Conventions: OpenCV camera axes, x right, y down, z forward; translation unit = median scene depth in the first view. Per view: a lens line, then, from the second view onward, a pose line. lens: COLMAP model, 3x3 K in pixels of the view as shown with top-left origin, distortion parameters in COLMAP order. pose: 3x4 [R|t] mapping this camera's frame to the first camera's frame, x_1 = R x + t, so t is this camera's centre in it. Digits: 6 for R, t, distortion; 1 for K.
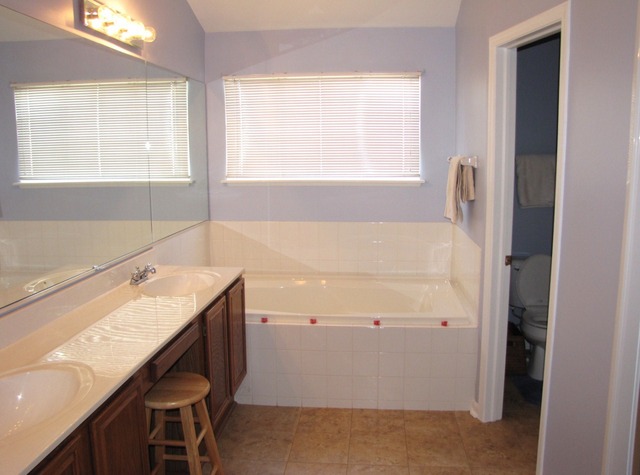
lens RADIAL K [[557.5, 0, 320.0], [0, 557.5, 237.5], [0, 0, 1]] dist [-0.192200, 0.154080]
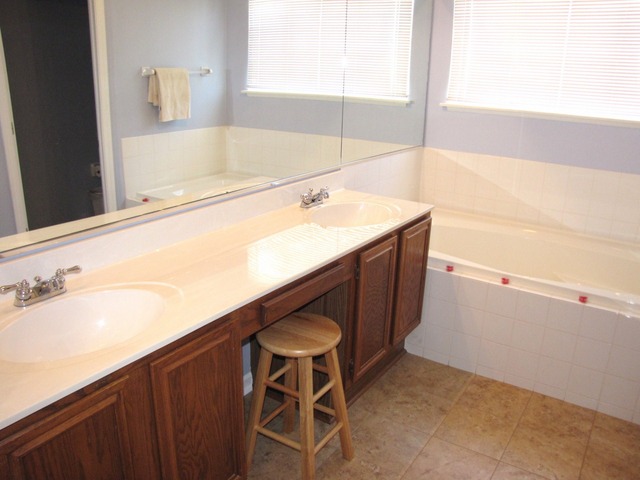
lens RADIAL K [[536.4, 0, 327.6], [0, 536.4, 236.0], [0, 0, 1]] dist [-0.190831, 0.158120]
pose [[0.882797, 0.172965, -0.436752, 0.089197], [-0.108703, 0.979728, 0.168278, -0.021166], [0.457004, -0.101079, 0.883703, 0.189142]]
